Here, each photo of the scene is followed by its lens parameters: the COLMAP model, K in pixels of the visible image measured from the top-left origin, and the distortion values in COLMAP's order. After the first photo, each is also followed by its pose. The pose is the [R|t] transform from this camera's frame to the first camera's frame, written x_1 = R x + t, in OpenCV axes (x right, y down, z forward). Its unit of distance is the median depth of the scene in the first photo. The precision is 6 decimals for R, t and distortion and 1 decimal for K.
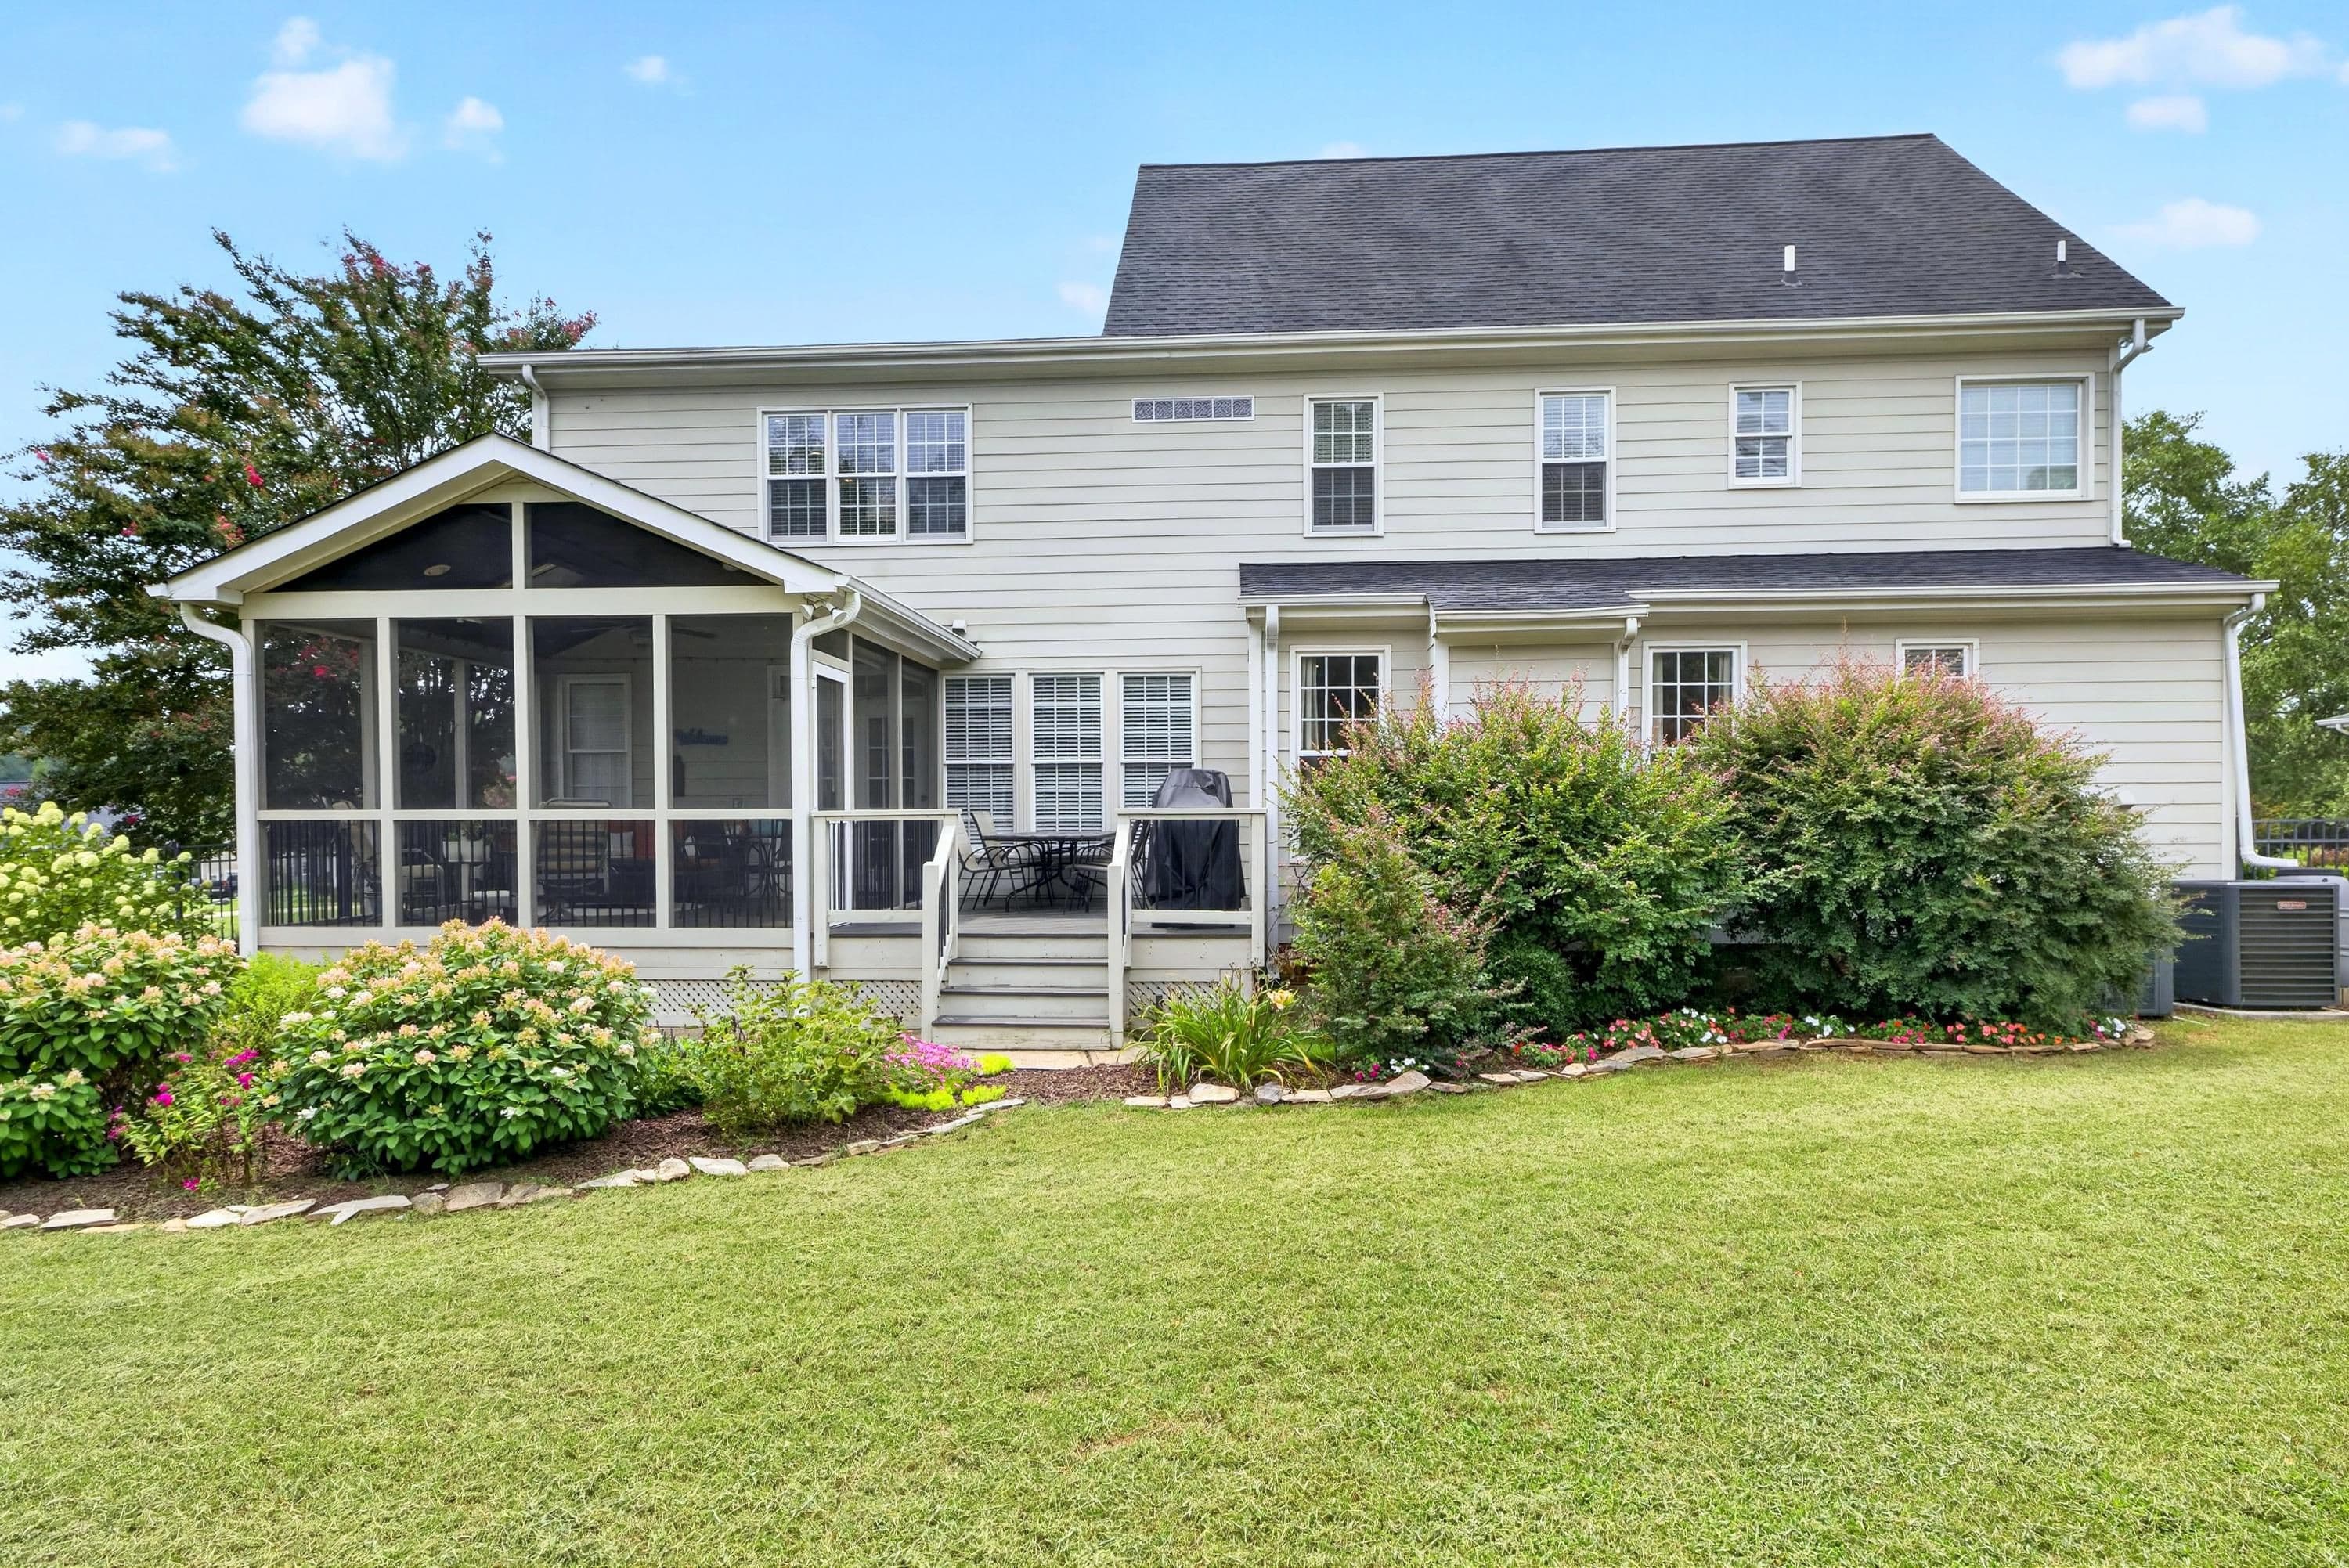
lens RADIAL K [[1408.8, 0, 1174.5], [0, 1408.8, 784.0], [0, 0, 1]] dist [0.000205, 0.000339]
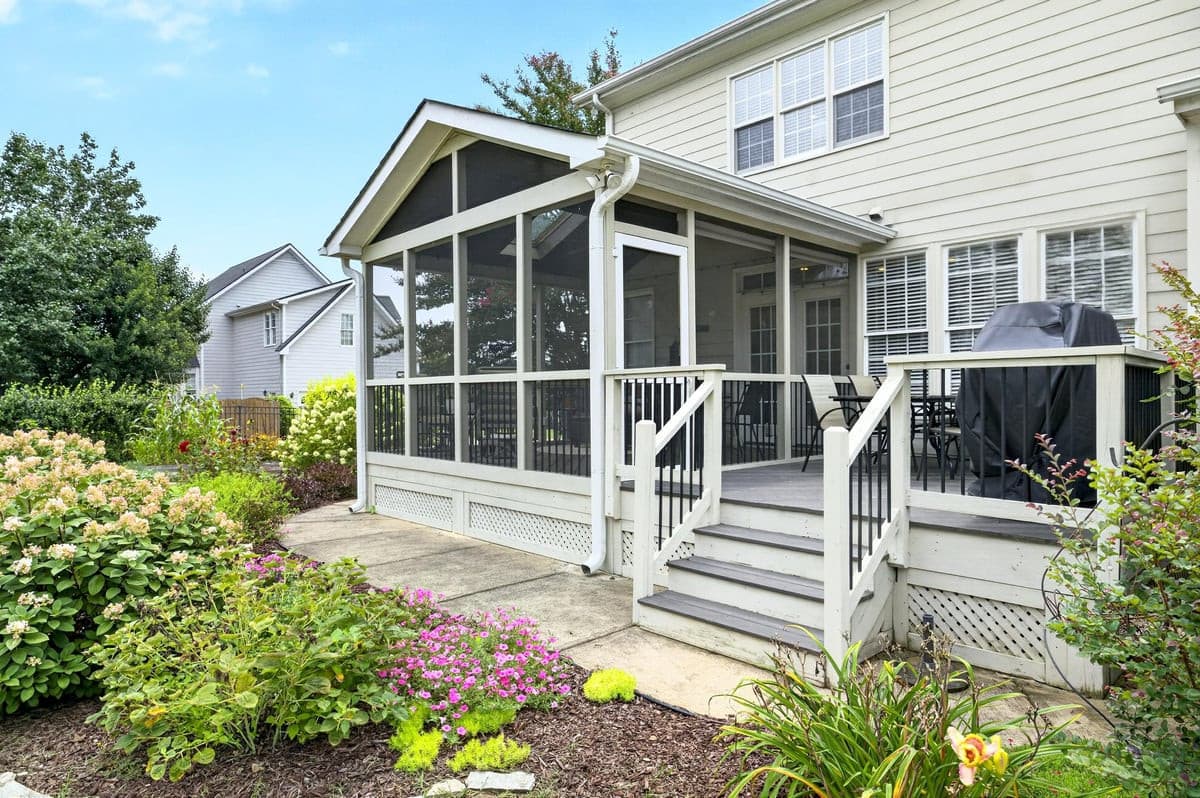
lens RADIAL K [[712.3, 0, 583.7], [0, 712.3, 396.4], [0, 0, 1]] dist [-0.017807, -0.000606]
pose [[0.715874, 0.000187, -0.698230, 0.078456], [0.018153, 0.999657, 0.018879, 0.020583], [0.697994, -0.026190, 0.715625, 0.433675]]
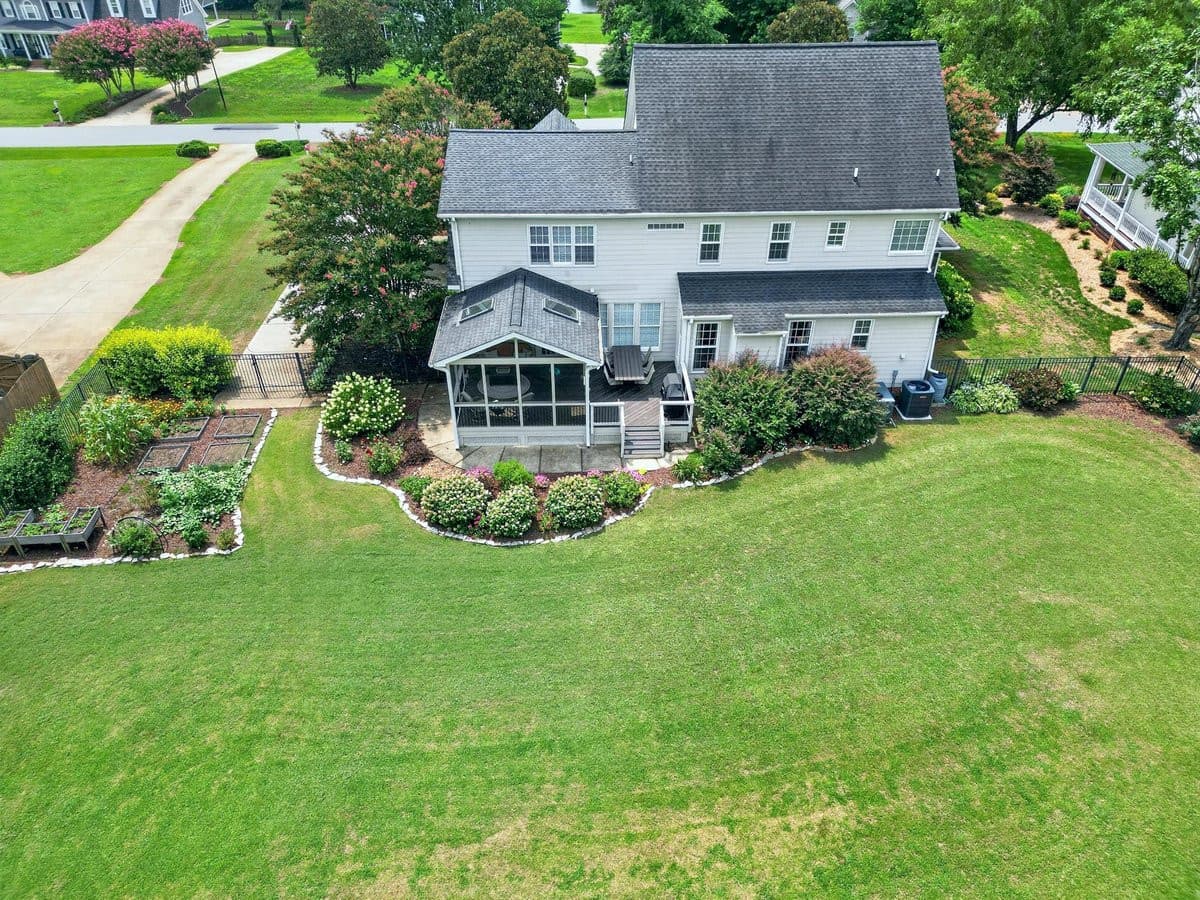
lens RADIAL K [[842.8, 0, 596.0], [0, 842.8, 450.9], [0, 0, 1]] dist [0.069037, -0.072918]
pose [[0.996252, -0.048223, 0.071814, -0.313172], [-0.004685, 0.798893, 0.601455, -1.033723], [-0.086376, -0.599536, 0.795673, -0.839230]]
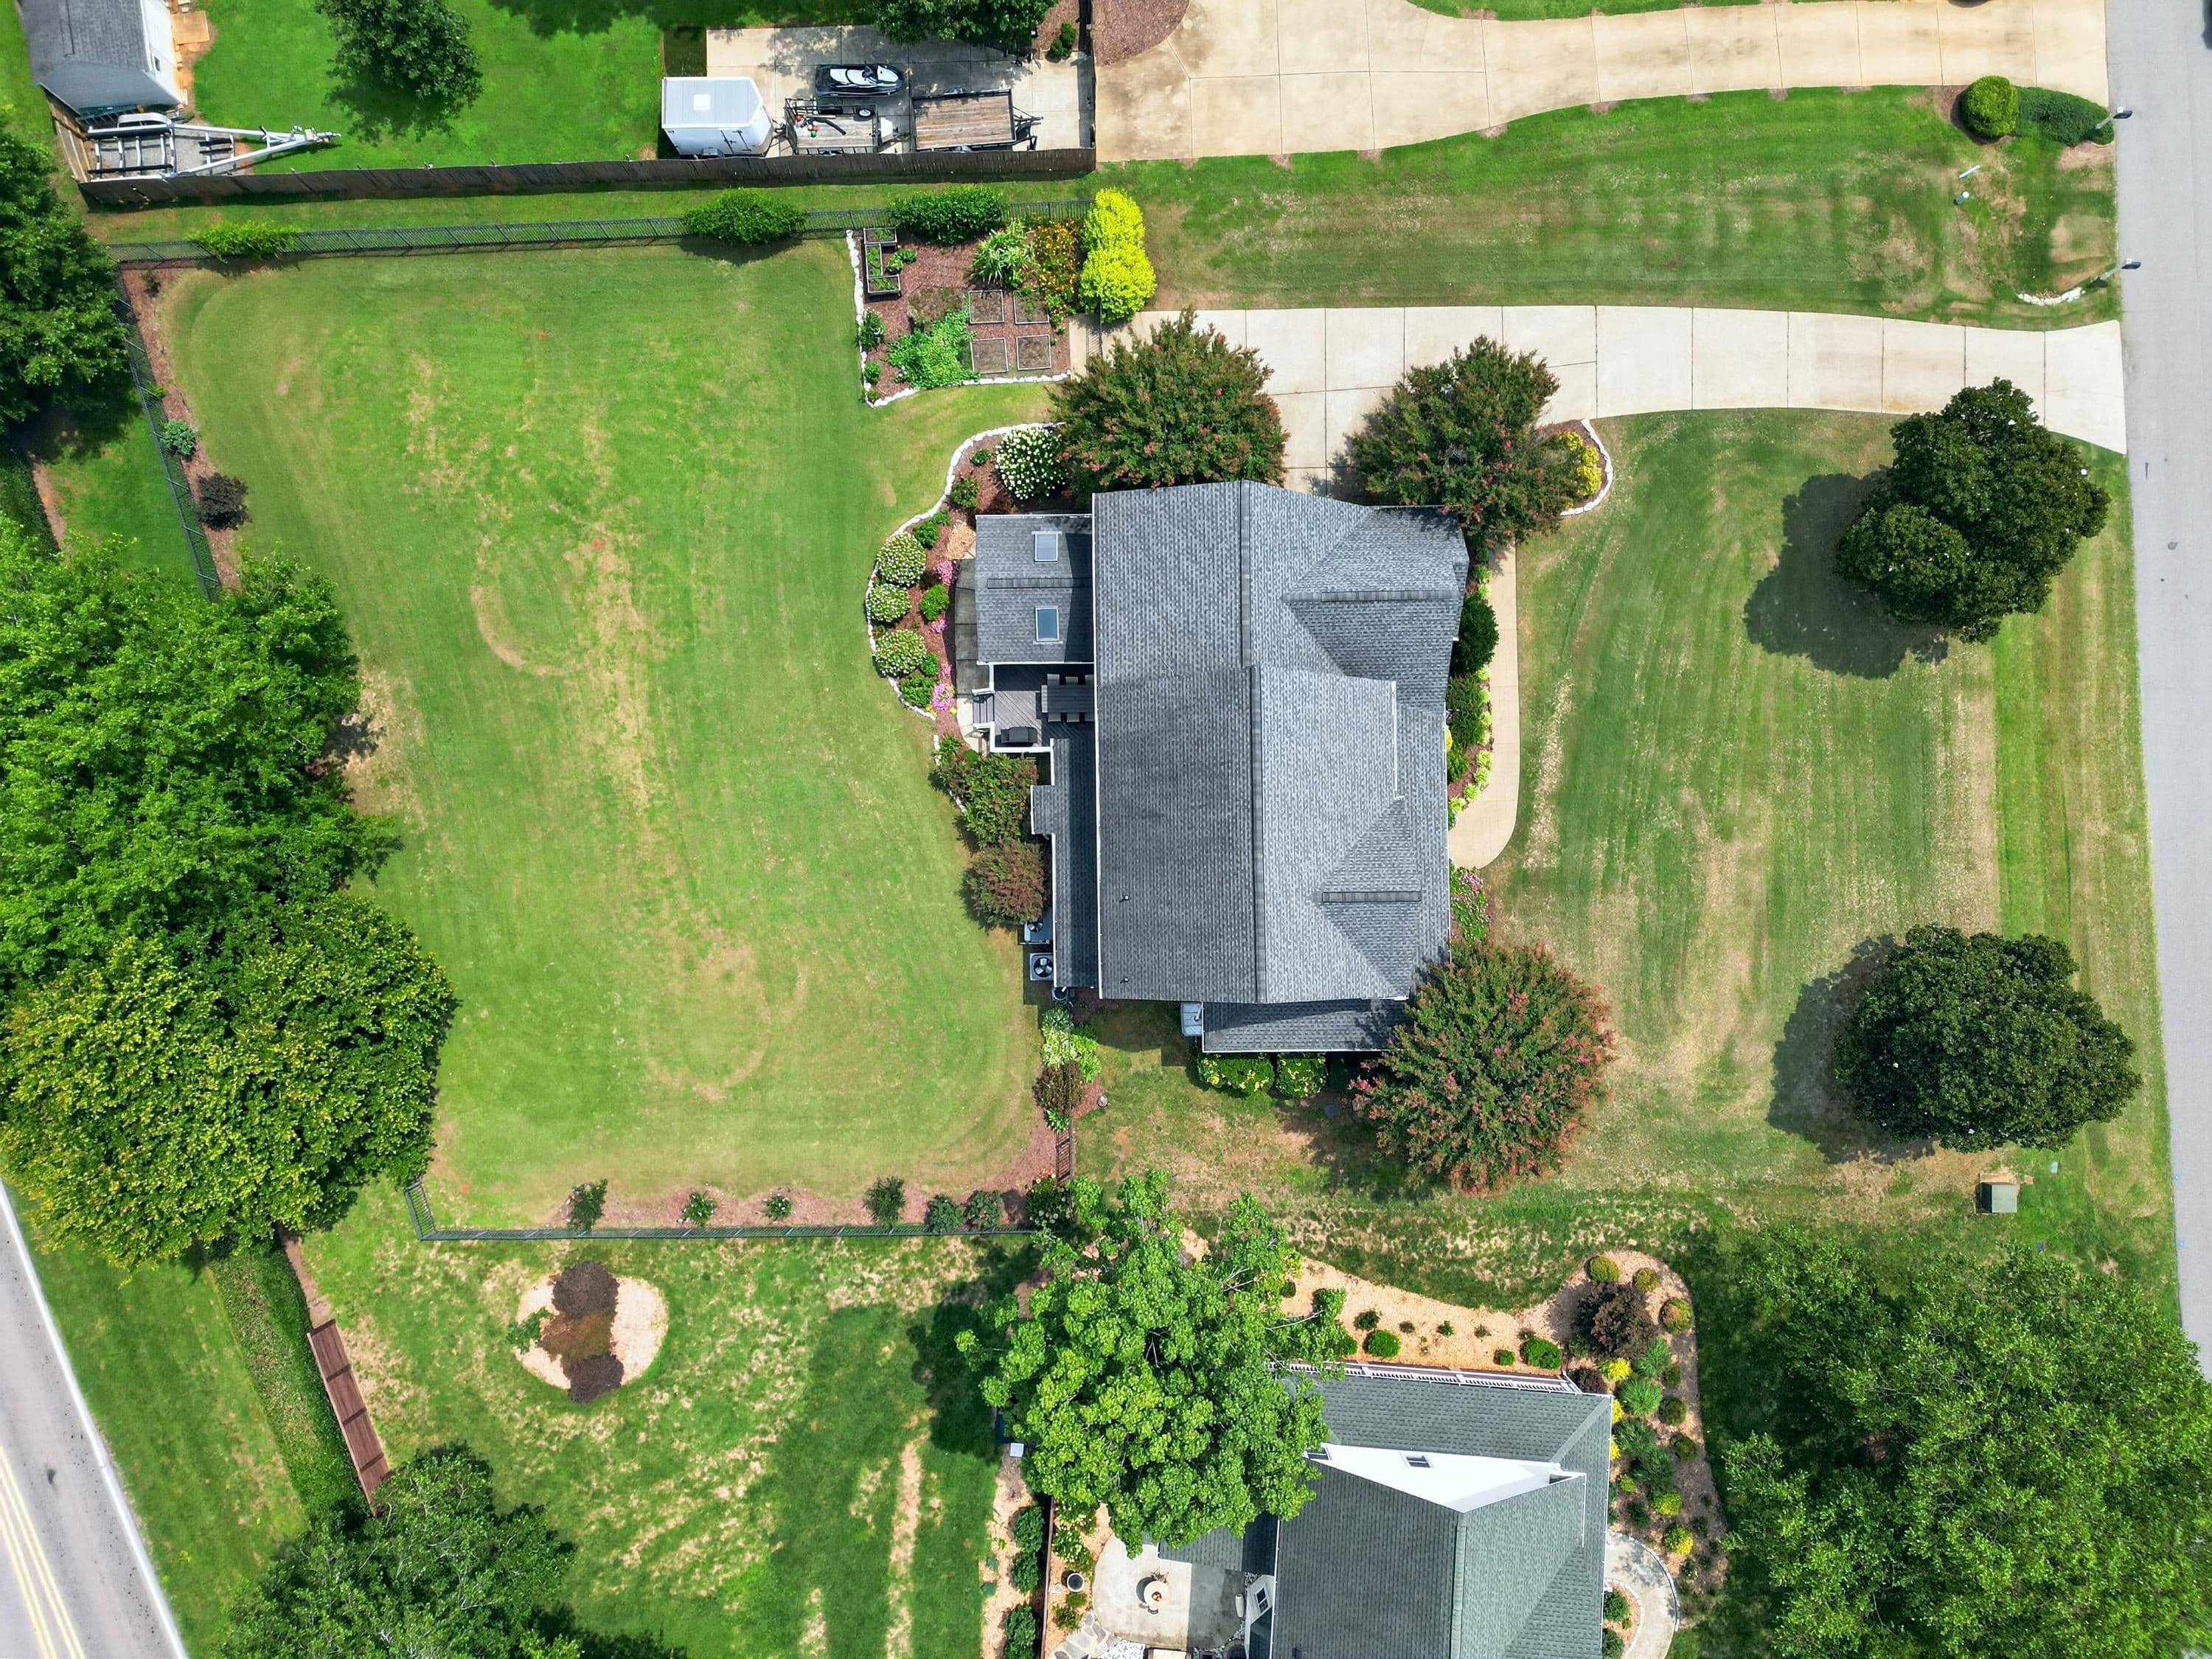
lens RADIAL K [[1541.3, 0, 1107.3], [0, 1541.3, 832.6], [0, 0, 1]] dist [0.076850, -0.064055]
pose [[0.069373, 0.996088, -0.054731, 0.487753], [0.029729, 0.052774, 0.998164, -3.879051], [0.997148, -0.070873, -0.025951, 1.087340]]
